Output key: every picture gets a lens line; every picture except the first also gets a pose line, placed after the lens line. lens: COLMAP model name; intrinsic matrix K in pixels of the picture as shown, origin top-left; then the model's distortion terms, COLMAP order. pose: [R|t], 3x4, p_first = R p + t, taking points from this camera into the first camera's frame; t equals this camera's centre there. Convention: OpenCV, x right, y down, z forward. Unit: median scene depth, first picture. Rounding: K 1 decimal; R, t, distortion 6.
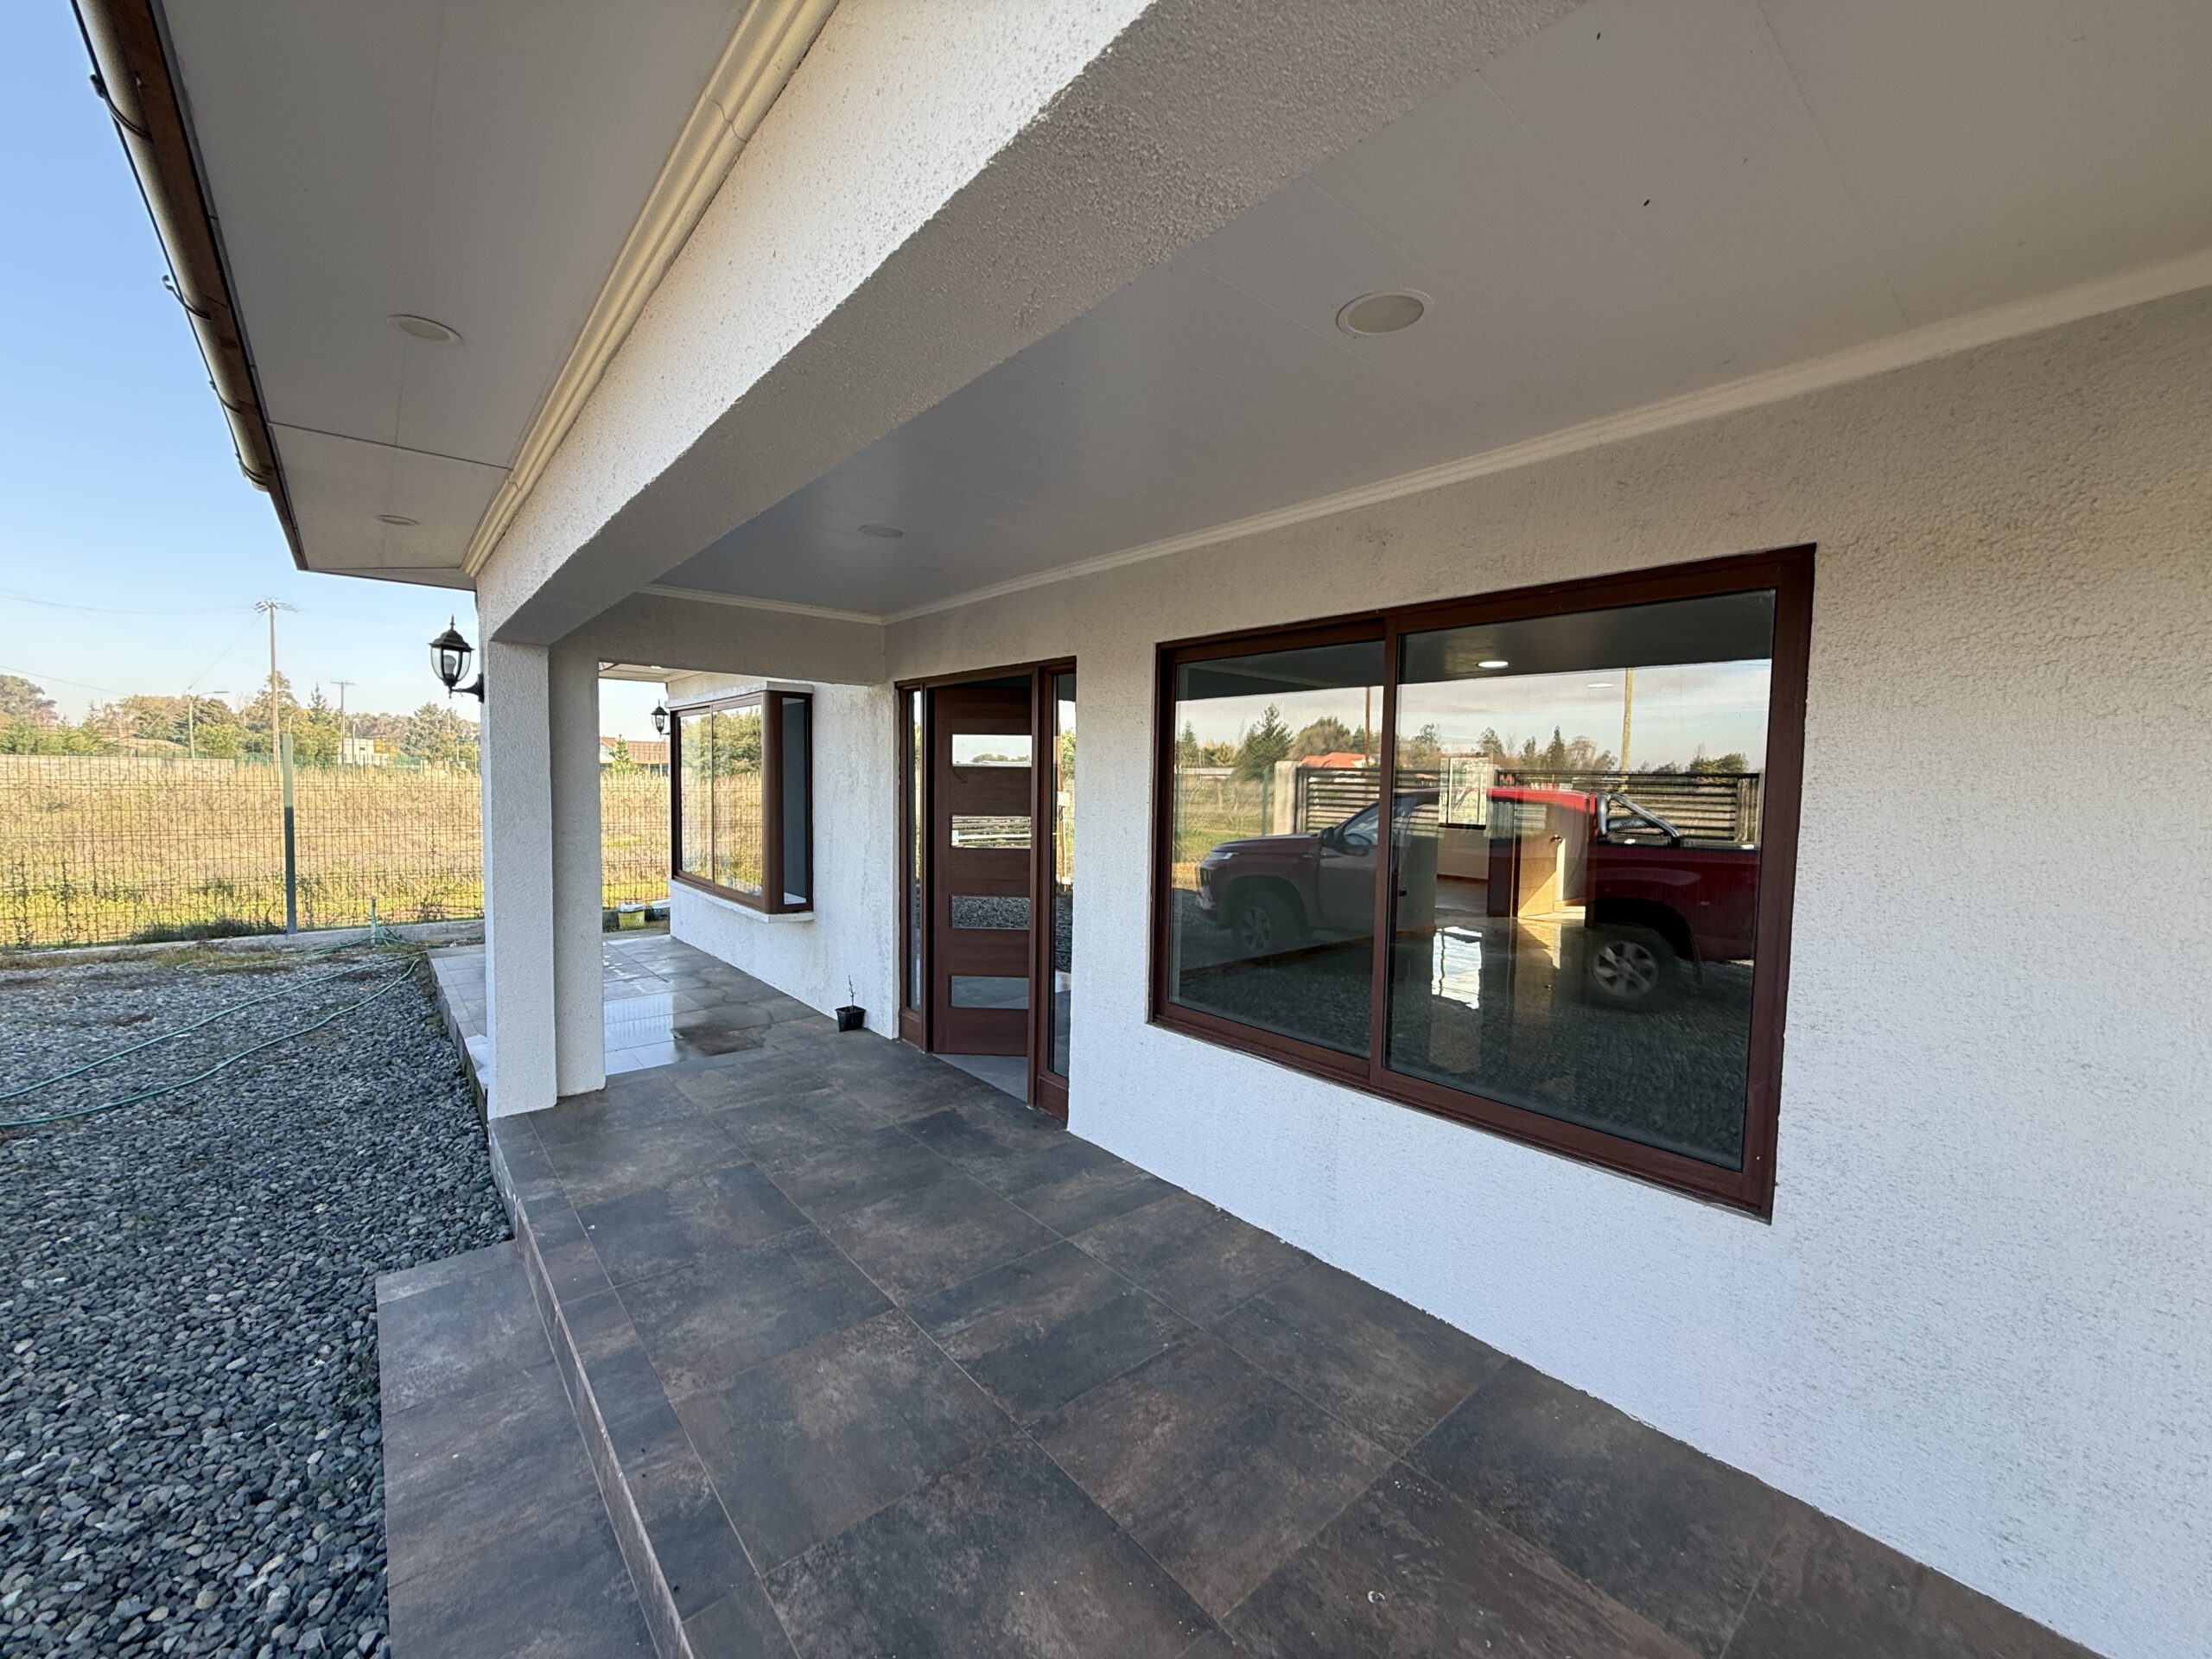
lens RADIAL K [[880.0, 0, 1108.7], [0, 880.0, 834.4], [0, 0, 1]] dist [0.002074, -0.001073]
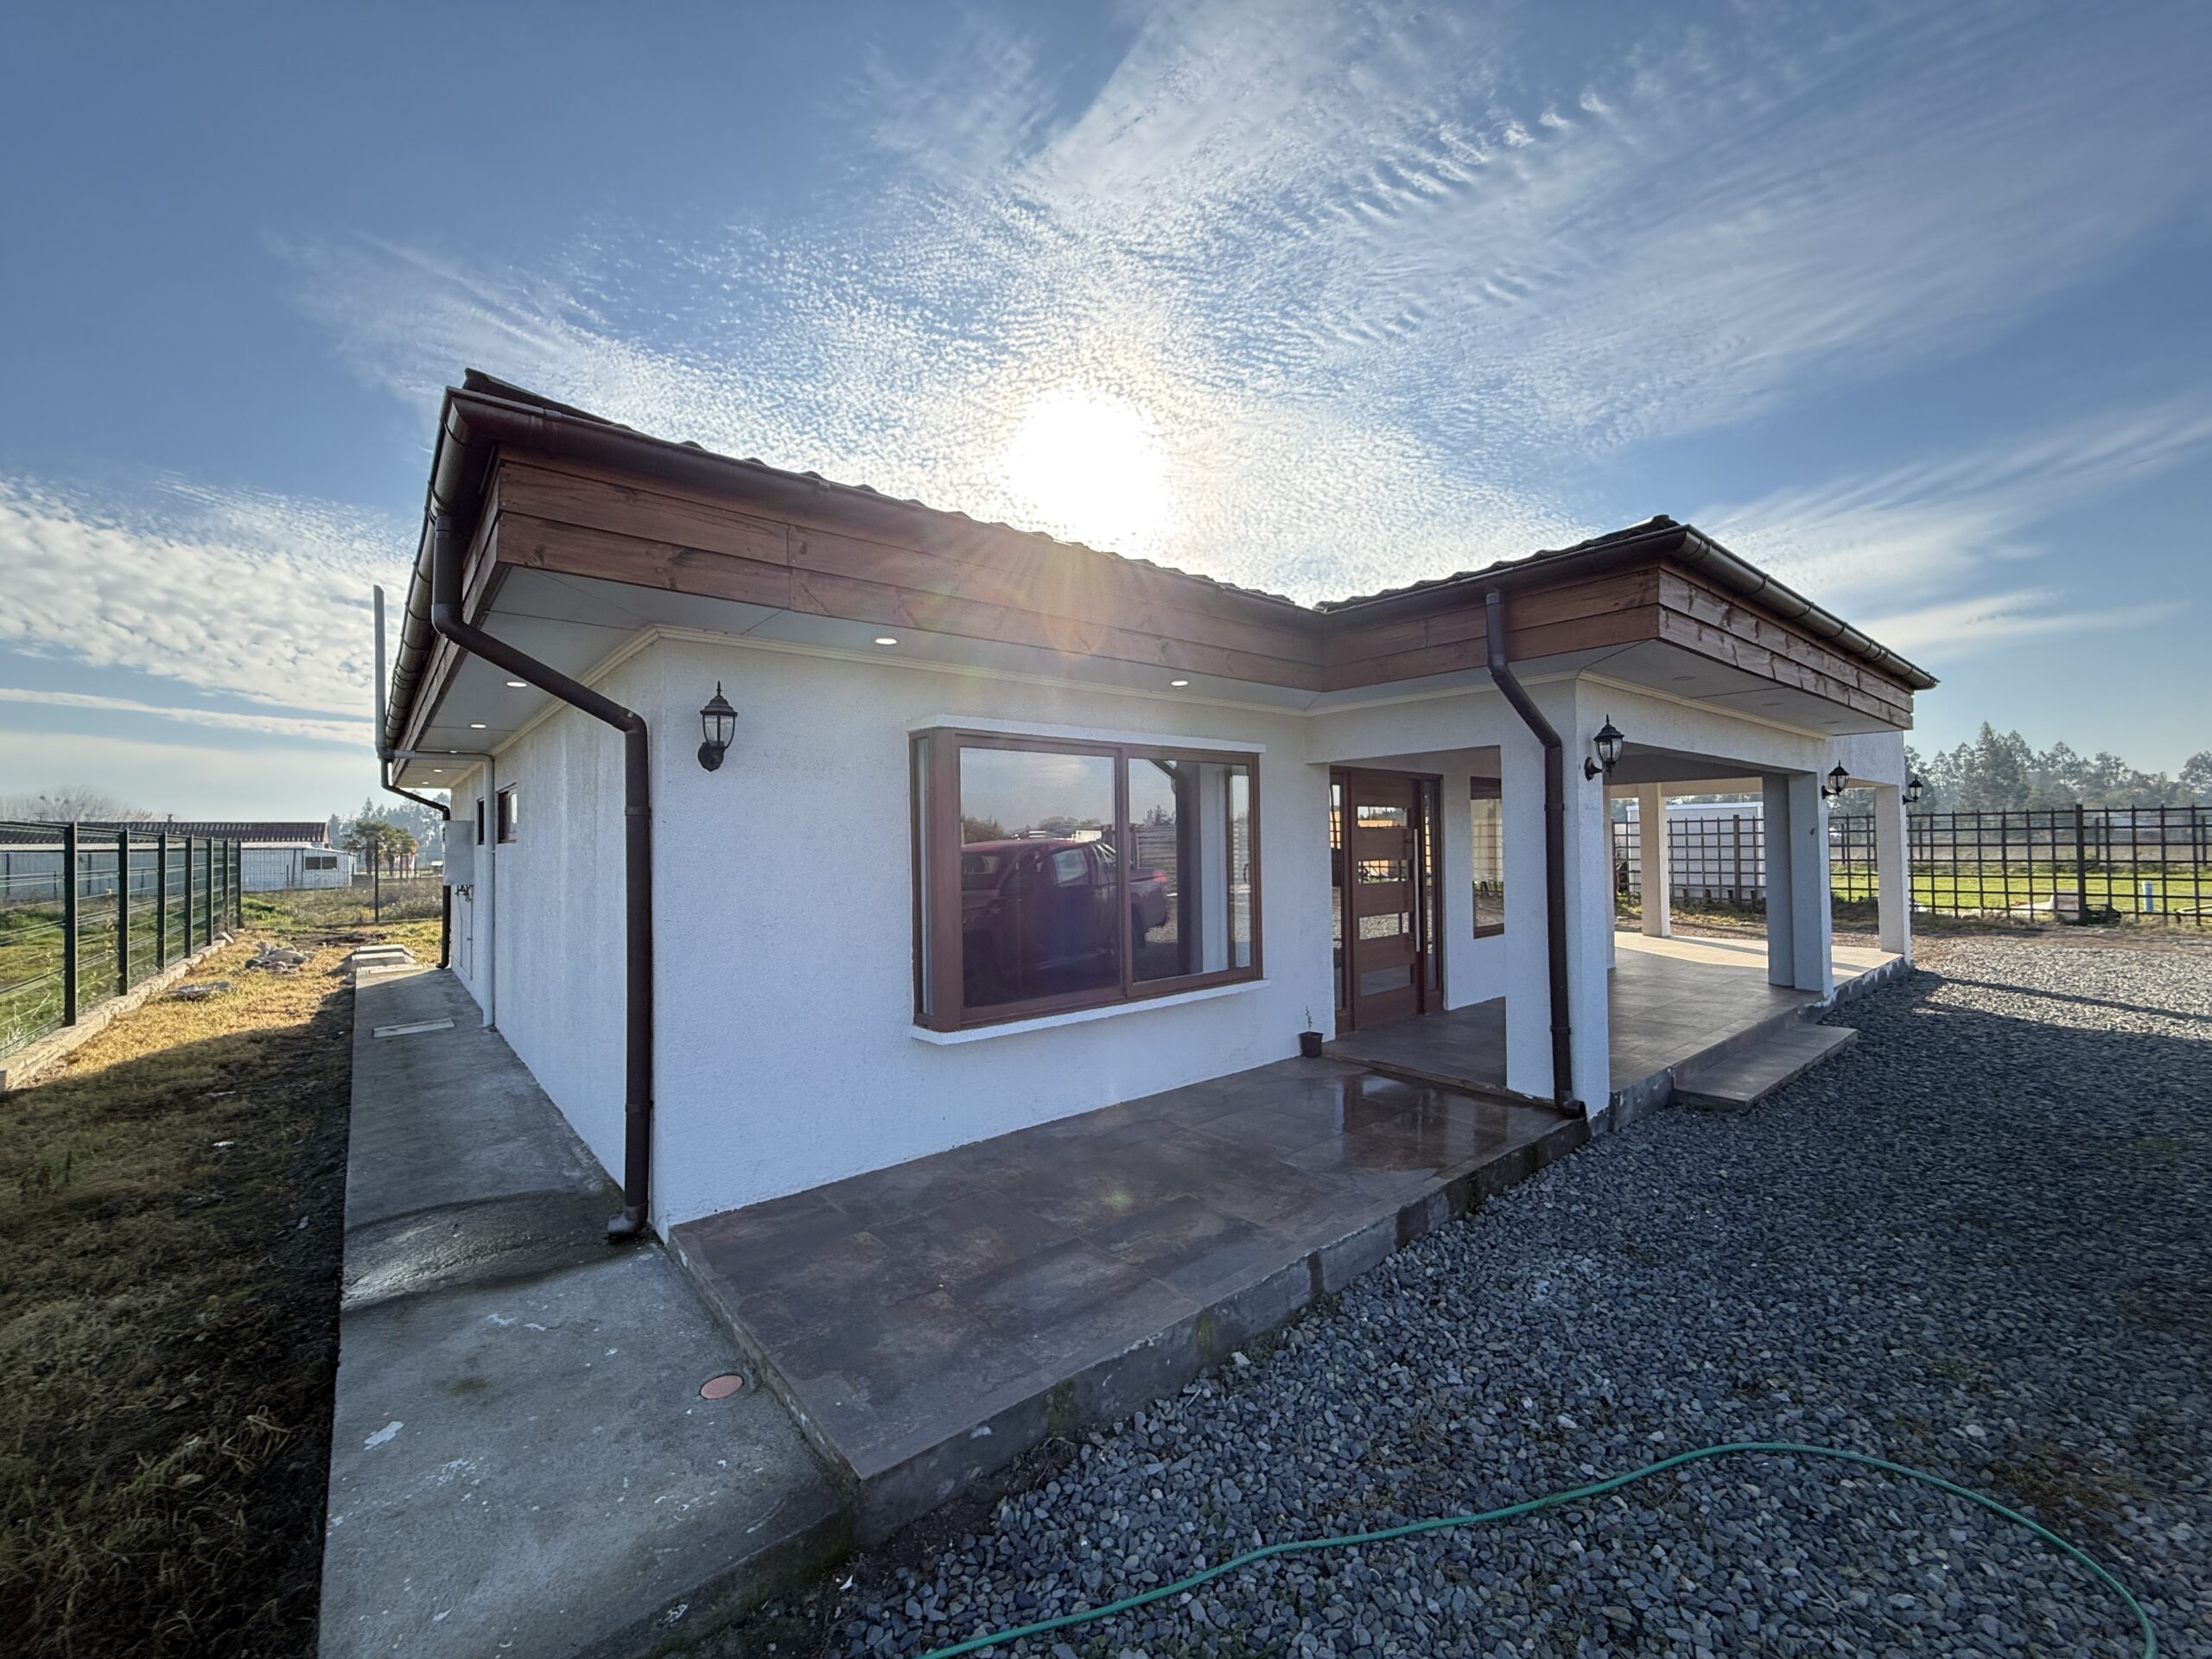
lens RADIAL K [[880.0, 0, 1117.2], [0, 880.0, 831.5], [0, 0, 1]] dist [0.002074, -0.001073]
pose [[0.010437, -0.006230, 0.999926, -1.467761], [0.079096, 0.996852, 0.005385, -0.098955], [-0.996812, 0.079034, 0.010897, 1.210473]]
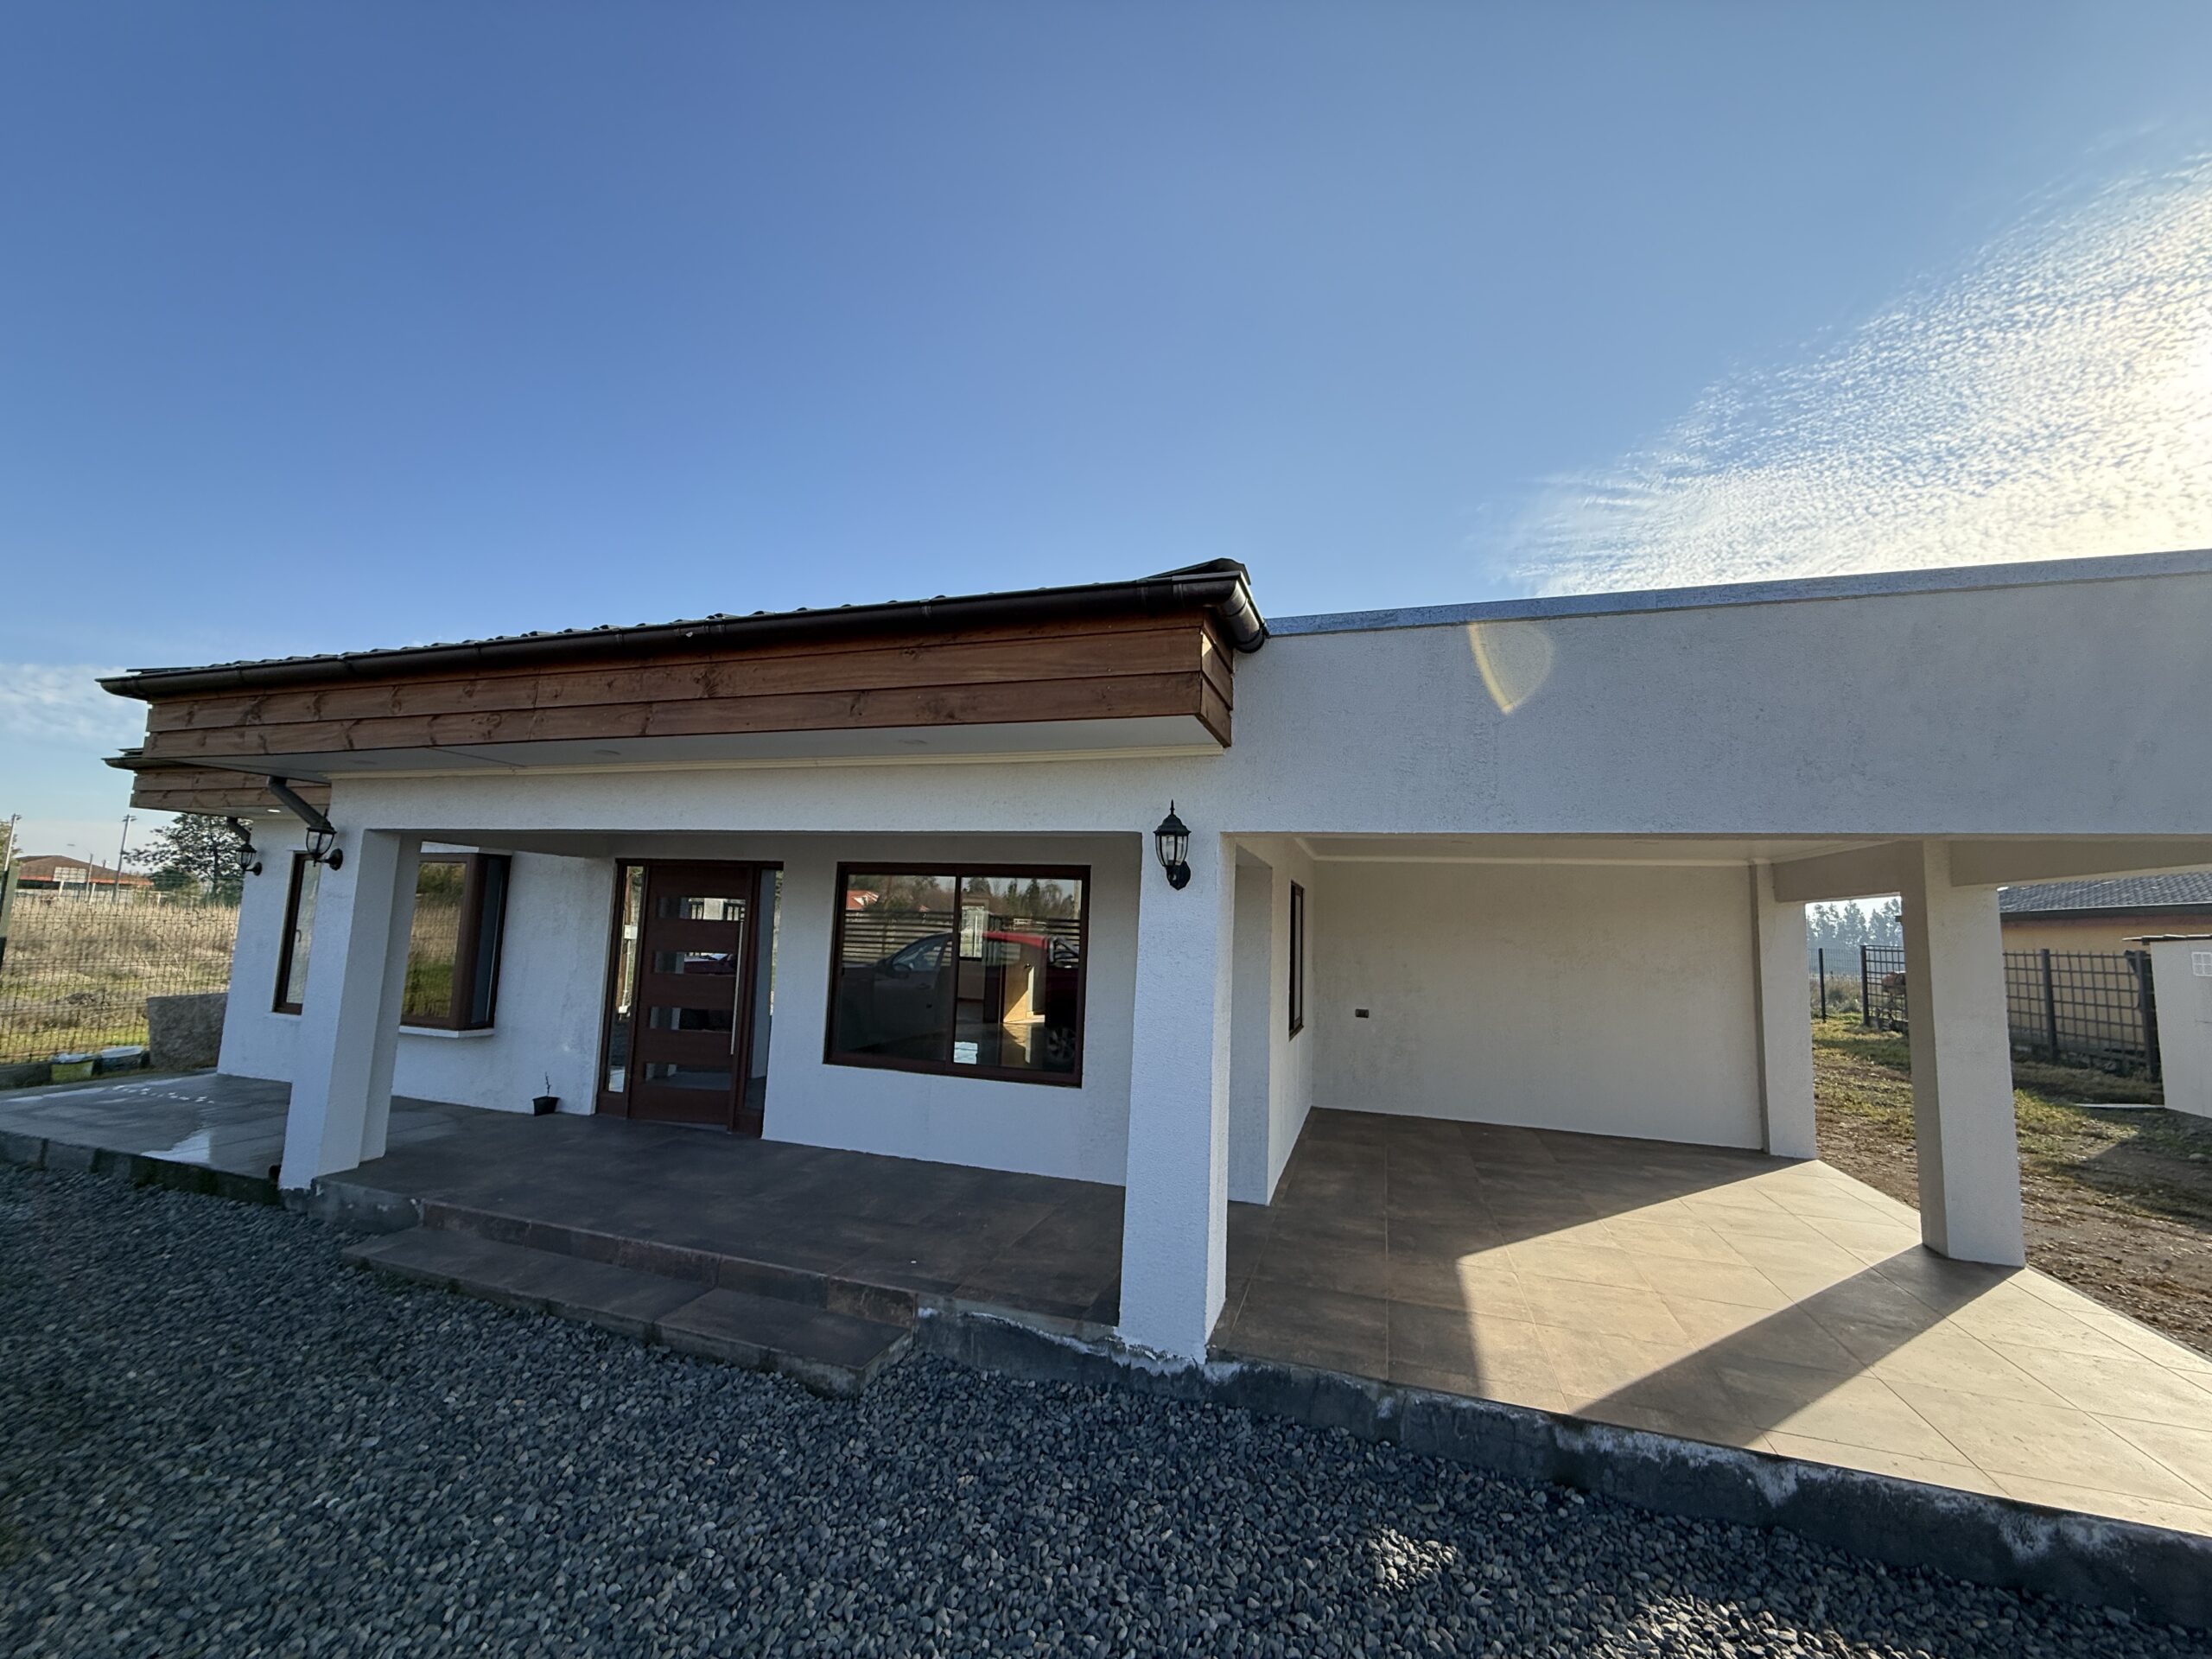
lens RADIAL K [[880.0, 0, 1104.5], [0, 880.0, 827.1], [0, 0, 1]] dist [0.002074, -0.001073]
pose [[0.852379, 0.072024, 0.517940, -0.290974], [0.011322, 0.987695, -0.155980, 0.011445], [-0.522801, 0.138818, 0.841076, -0.613365]]
